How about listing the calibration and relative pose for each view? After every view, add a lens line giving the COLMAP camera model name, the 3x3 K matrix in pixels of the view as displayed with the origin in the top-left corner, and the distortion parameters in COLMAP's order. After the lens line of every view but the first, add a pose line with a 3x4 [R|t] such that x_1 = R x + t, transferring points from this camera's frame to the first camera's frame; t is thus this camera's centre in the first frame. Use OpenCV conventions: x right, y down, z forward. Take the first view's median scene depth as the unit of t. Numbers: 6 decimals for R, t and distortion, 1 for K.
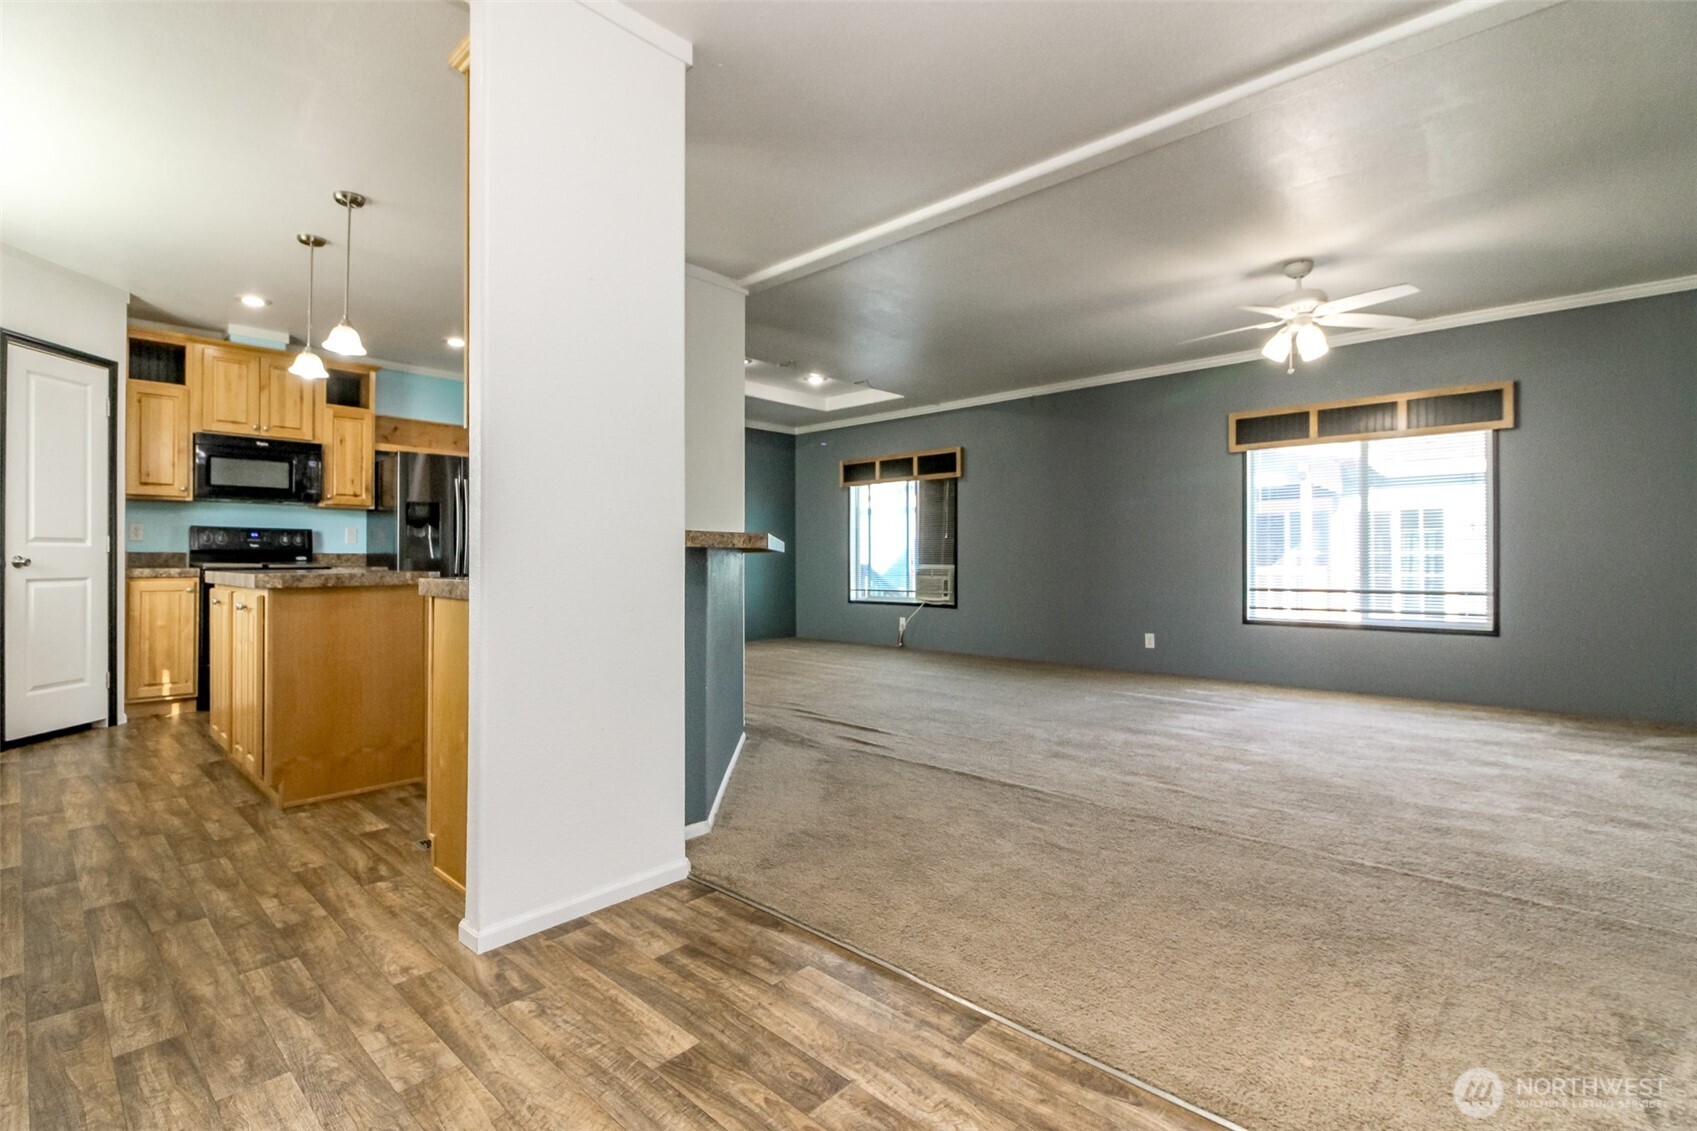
lens RADIAL K [[778.6, 0, 850.4], [0, 778.6, 555.6], [0, 0, 1]] dist [0.015048, -0.010598]
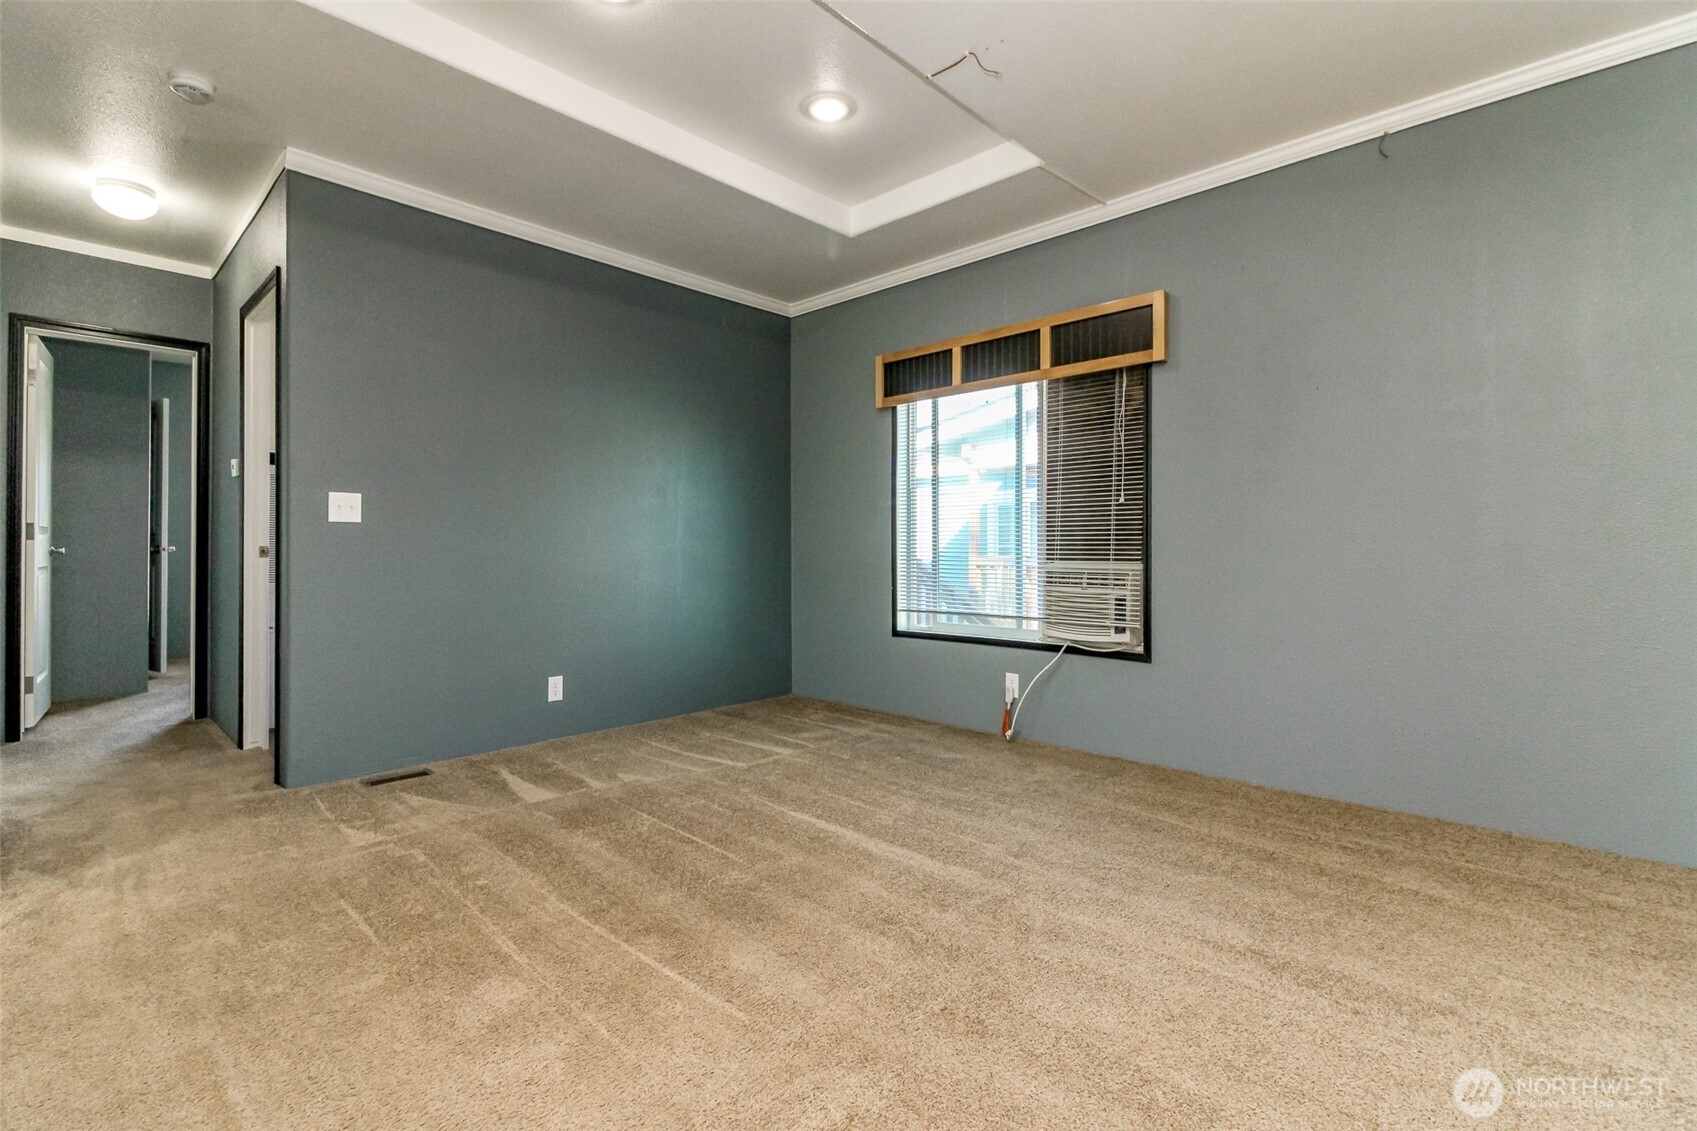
lens RADIAL K [[759.6, 0, 852.2], [0, 759.6, 542.7], [0, 0, 1]] dist [0.038563, -0.023034]
pose [[0.999968, 0.002232, -0.007700, -0.100266], [-0.002293, 0.999966, -0.007931, 0.015153], [0.007682, 0.007949, 0.999939, 2.022148]]
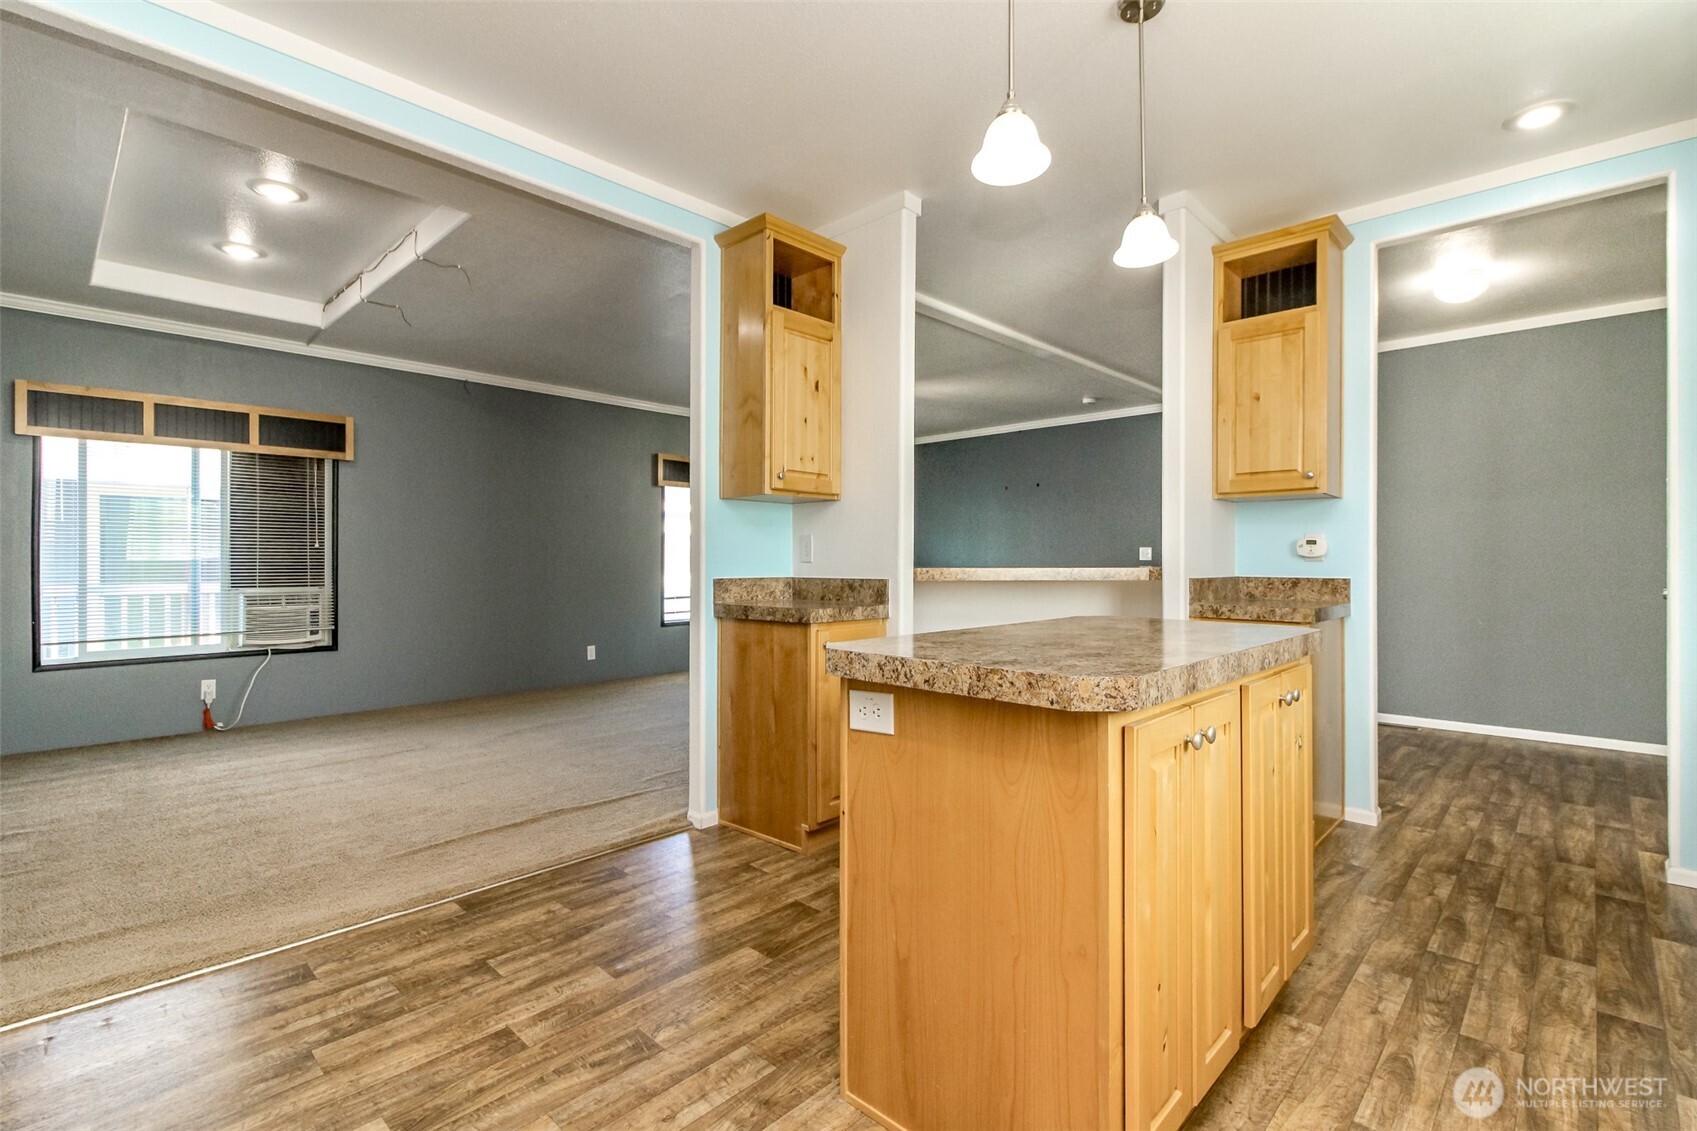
lens RADIAL K [[778.6, 0, 850.4], [0, 778.6, 555.6], [0, 0, 1]] dist [0.015048, -0.010598]
pose [[0.006450, 0.008113, 0.999946, -1.969315], [-0.003175, 0.999962, -0.008093, -0.041100], [-0.999974, -0.003122, 0.006476, 1.928826]]
